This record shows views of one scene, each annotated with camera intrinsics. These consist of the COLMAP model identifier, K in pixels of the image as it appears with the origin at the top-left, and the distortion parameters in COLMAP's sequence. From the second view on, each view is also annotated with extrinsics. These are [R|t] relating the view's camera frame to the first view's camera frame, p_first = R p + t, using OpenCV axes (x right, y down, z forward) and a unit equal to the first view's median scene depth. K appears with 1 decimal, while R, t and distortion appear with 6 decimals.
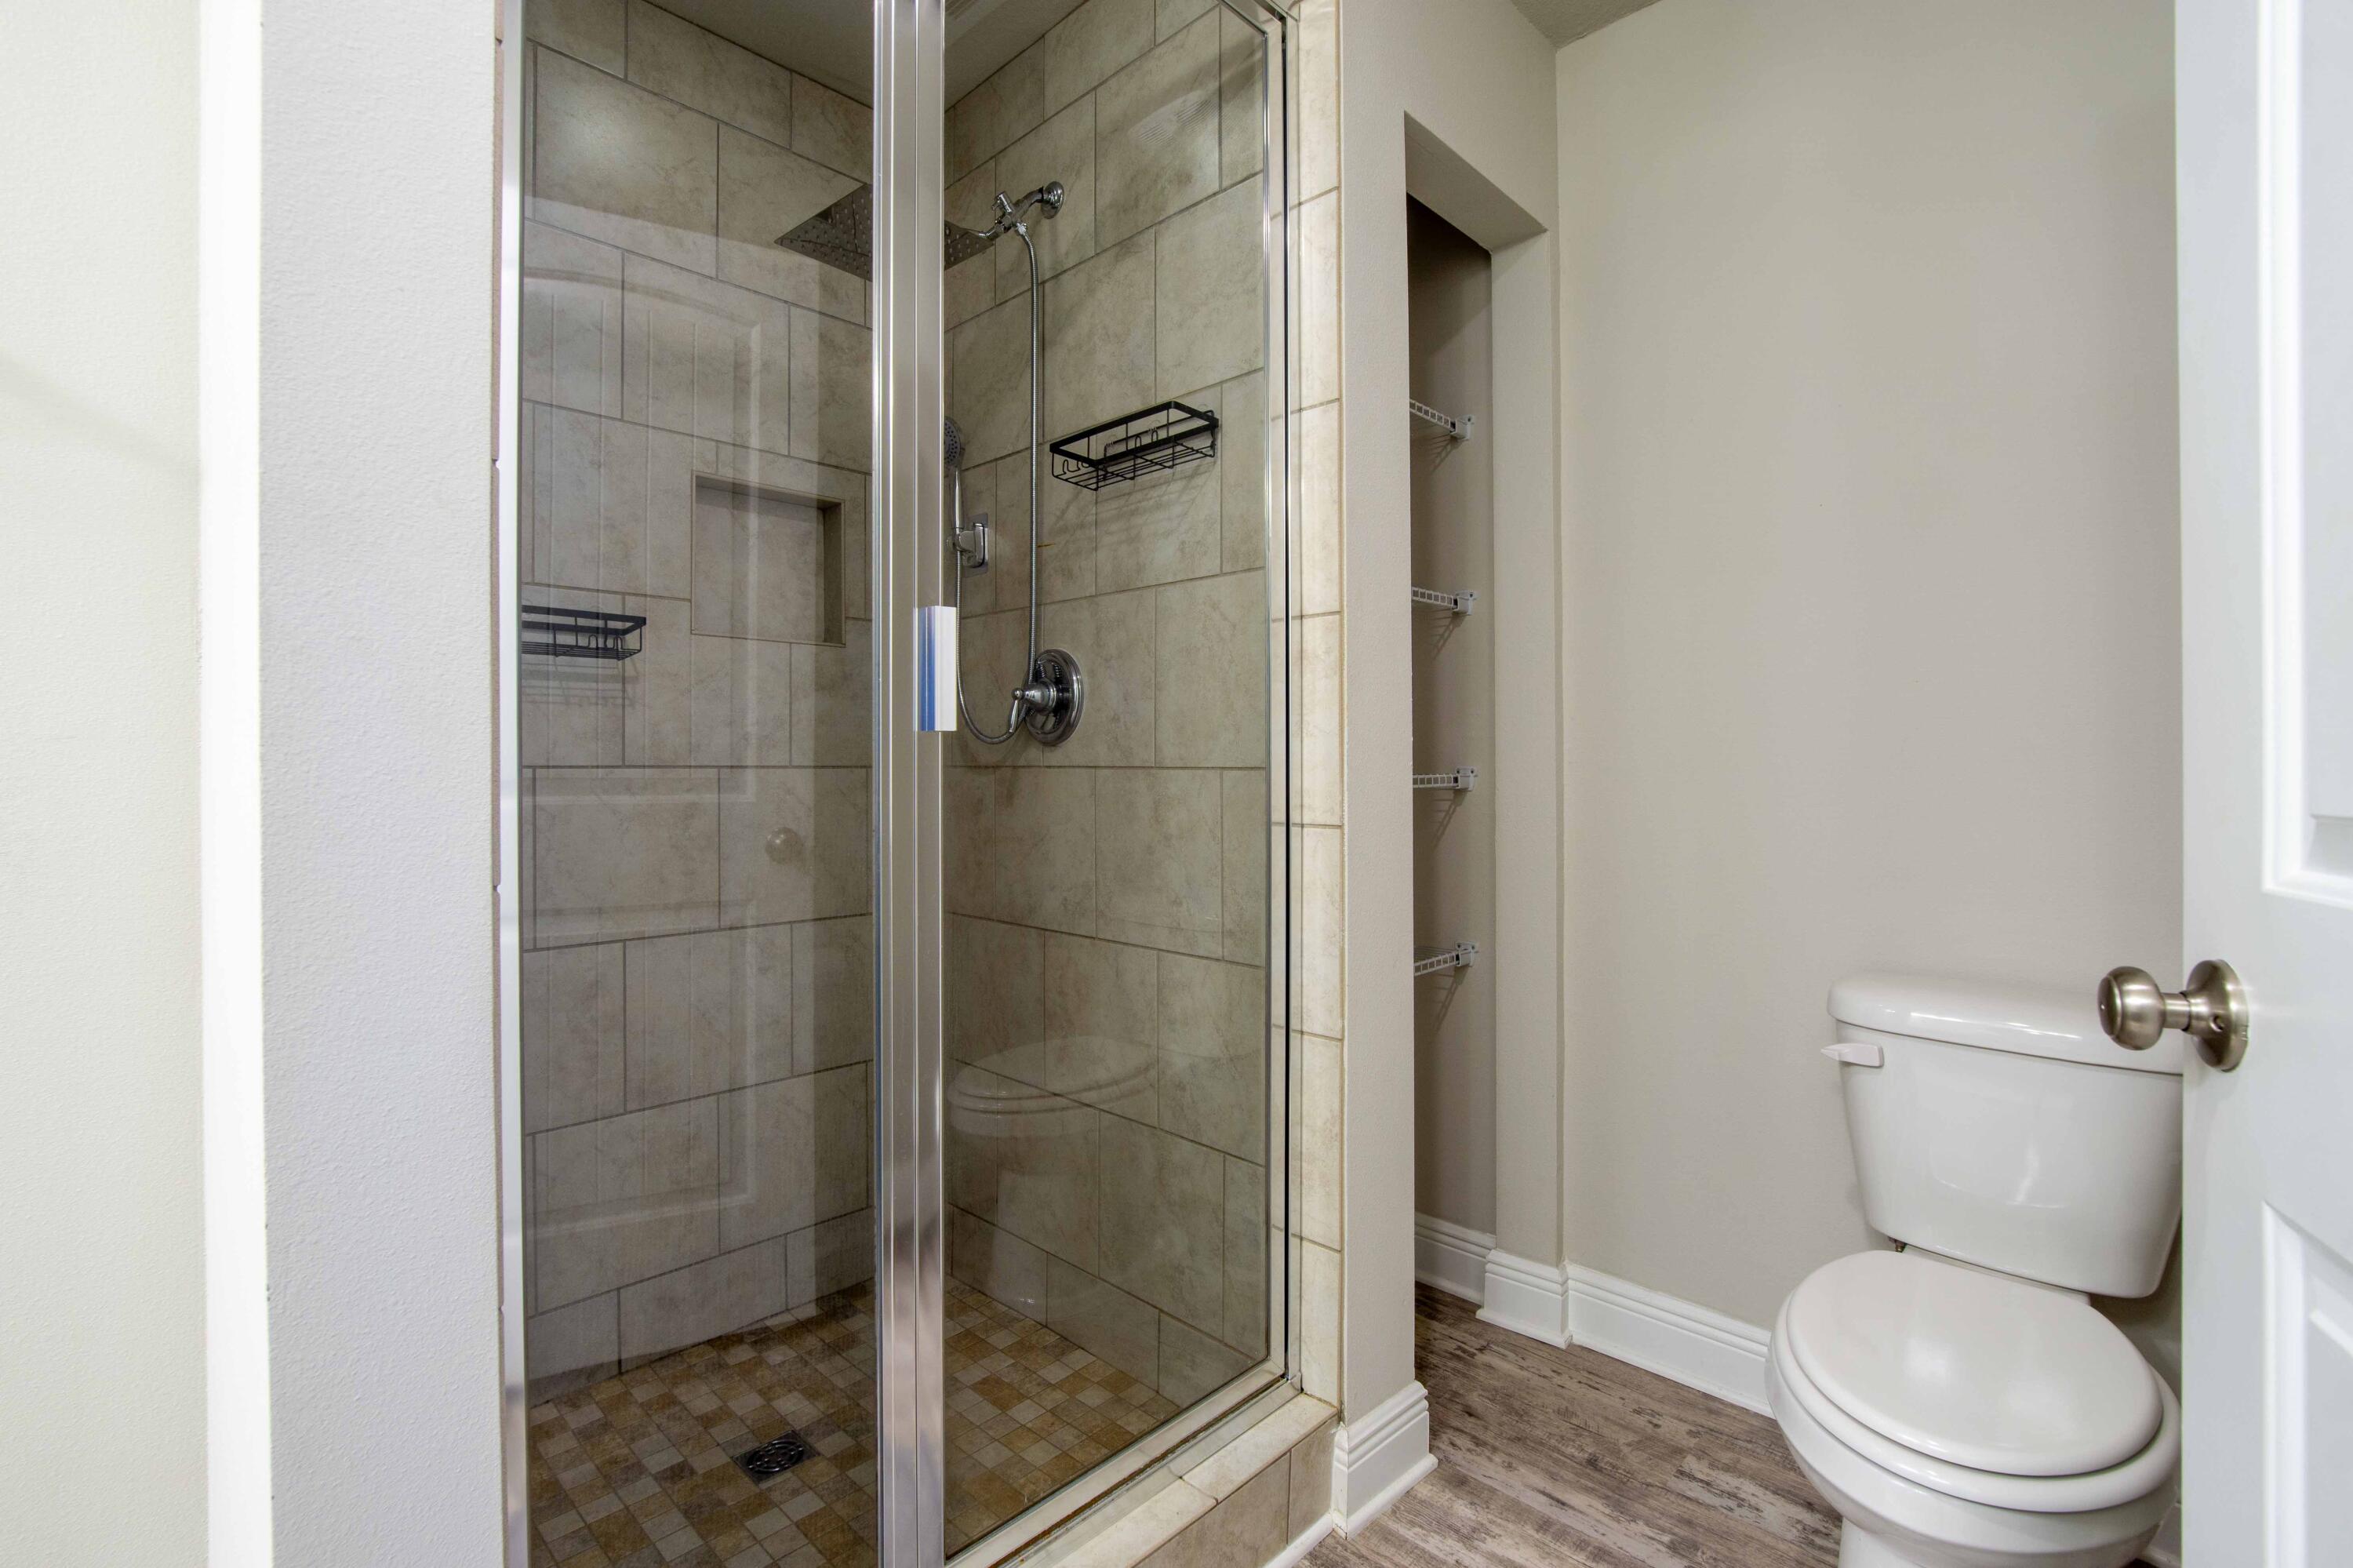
lens RADIAL K [[1011.7, 0, 1168.2], [0, 1011.7, 769.4], [0, 0, 1]] dist [-0.012466, 0.000574]
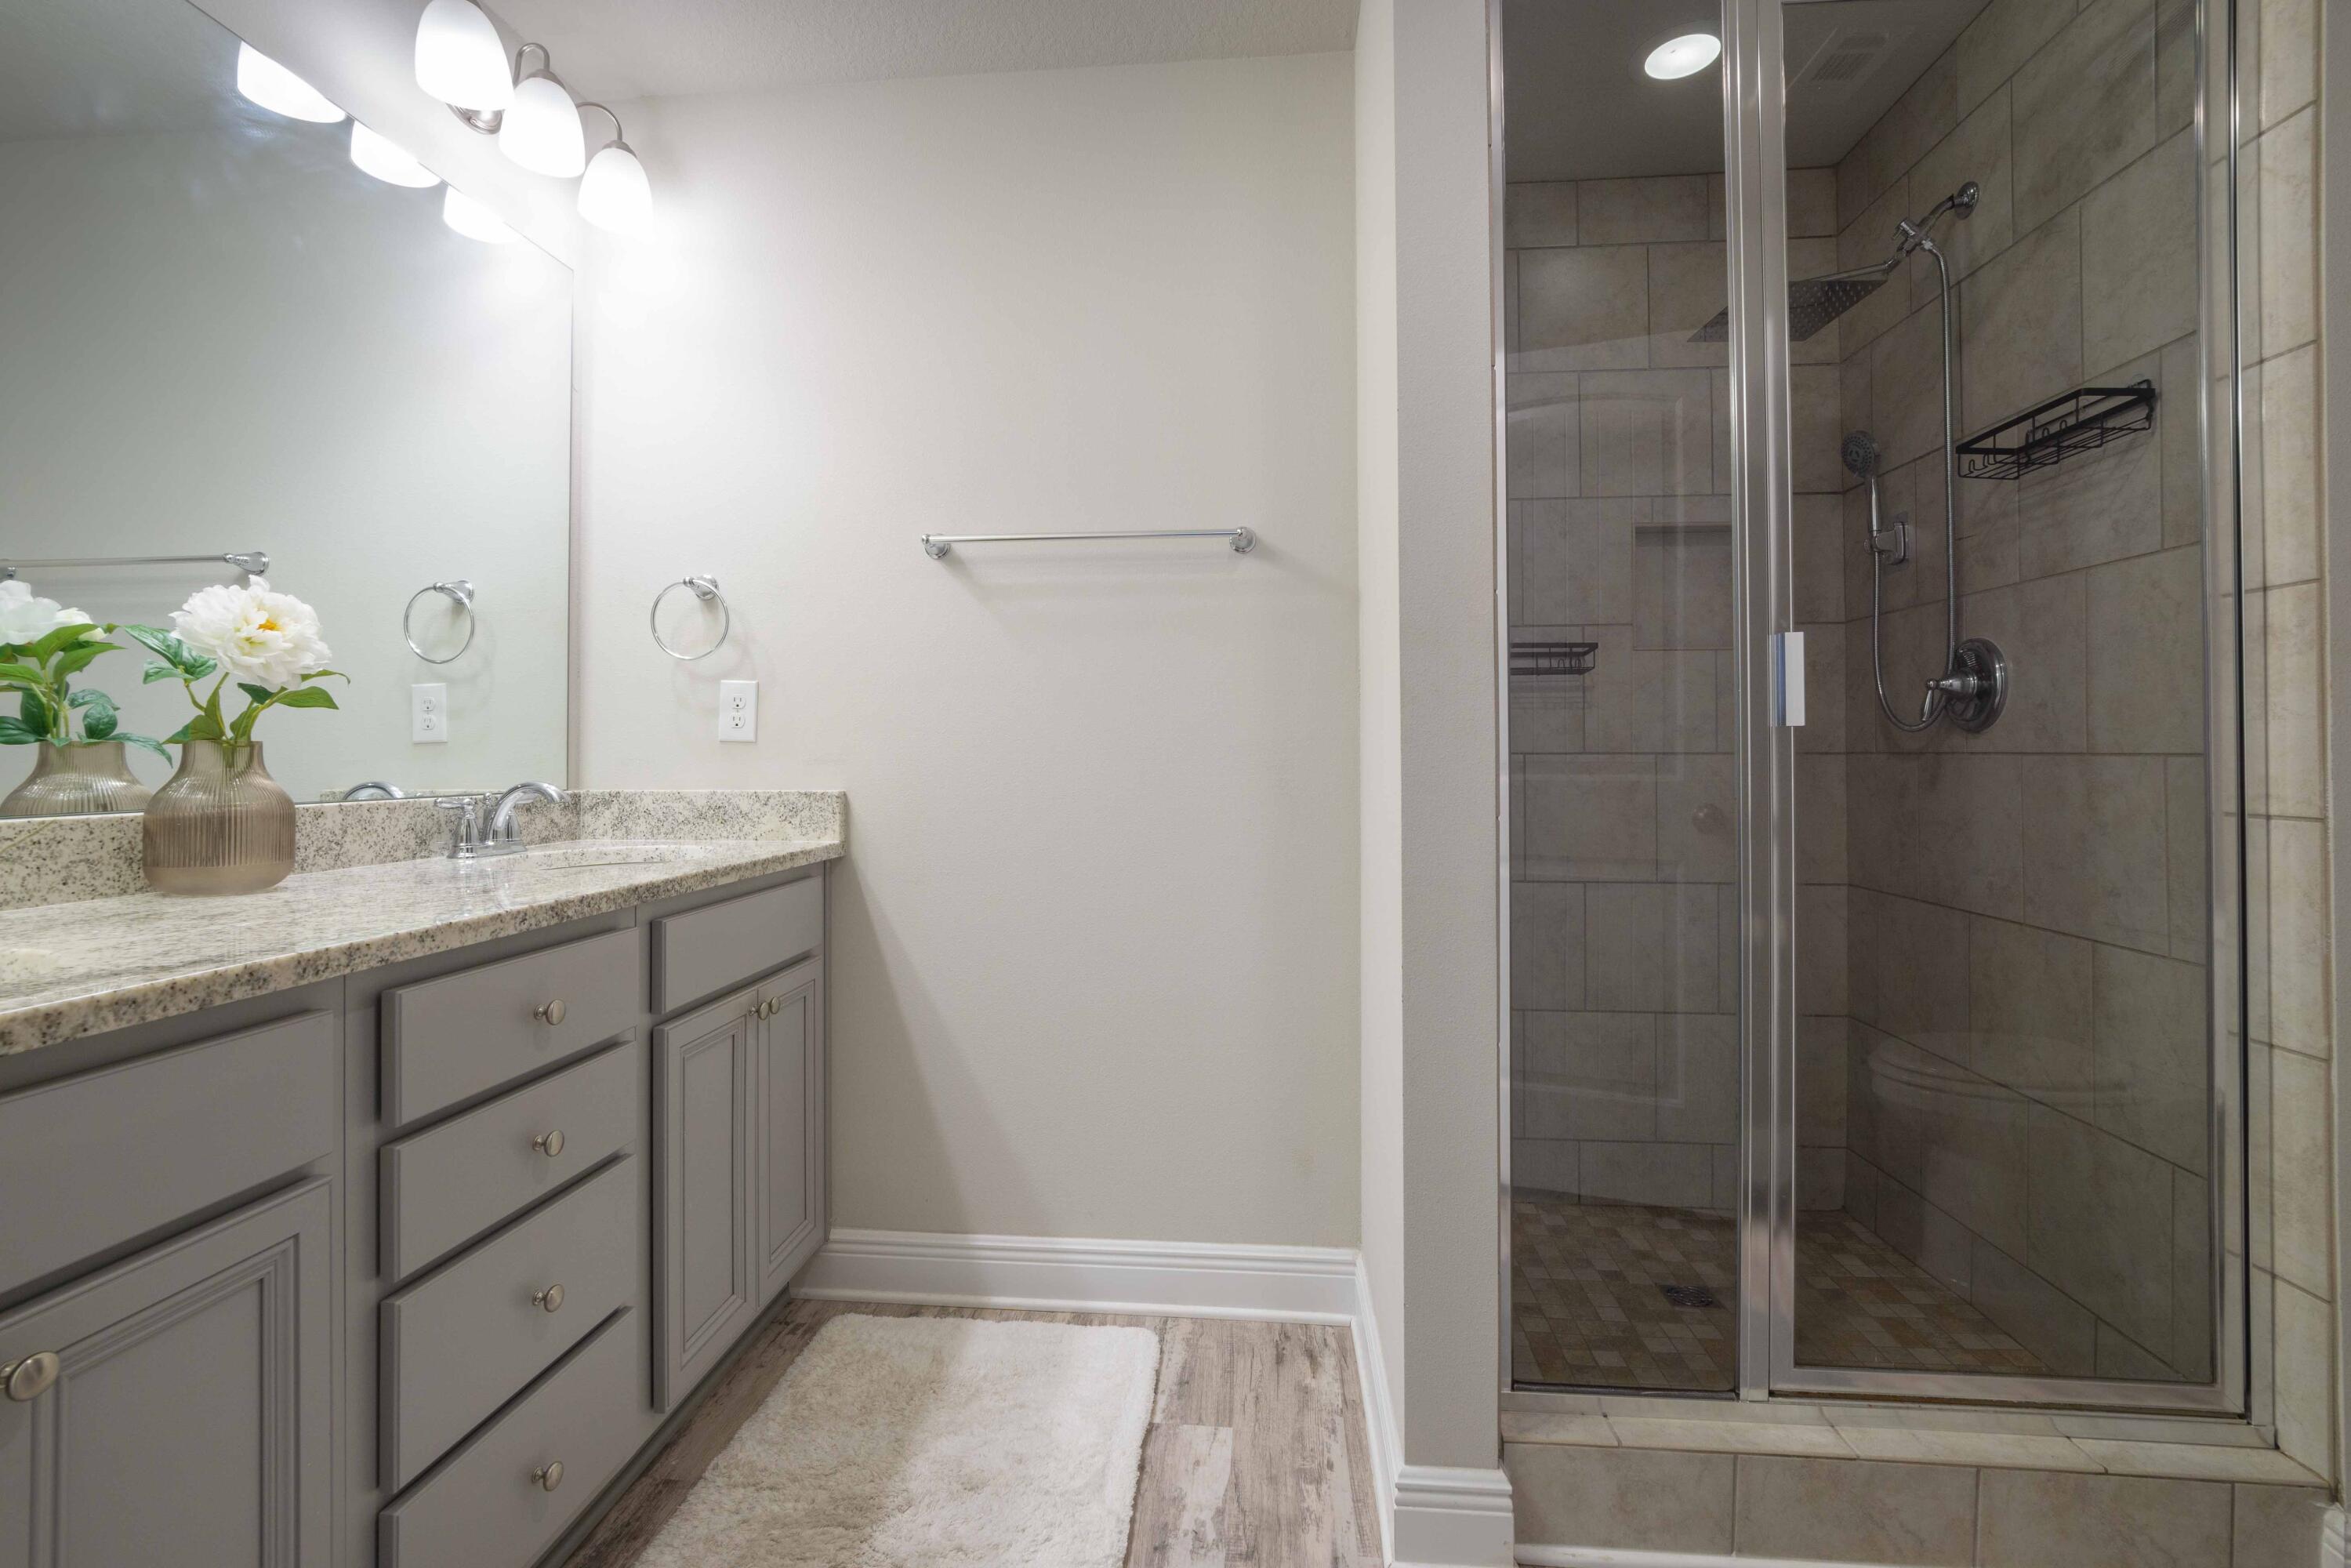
lens RADIAL K [[968.3, 0, 1172.2], [0, 968.3, 745.2], [0, 0, 1]] dist [-0.033603, 0.006474]
pose [[0.604958, -0.008739, -0.796209, 0.172350], [0.000380, 0.999943, -0.010687, -0.000652], [0.796257, 0.006163, 0.604927, -0.247137]]
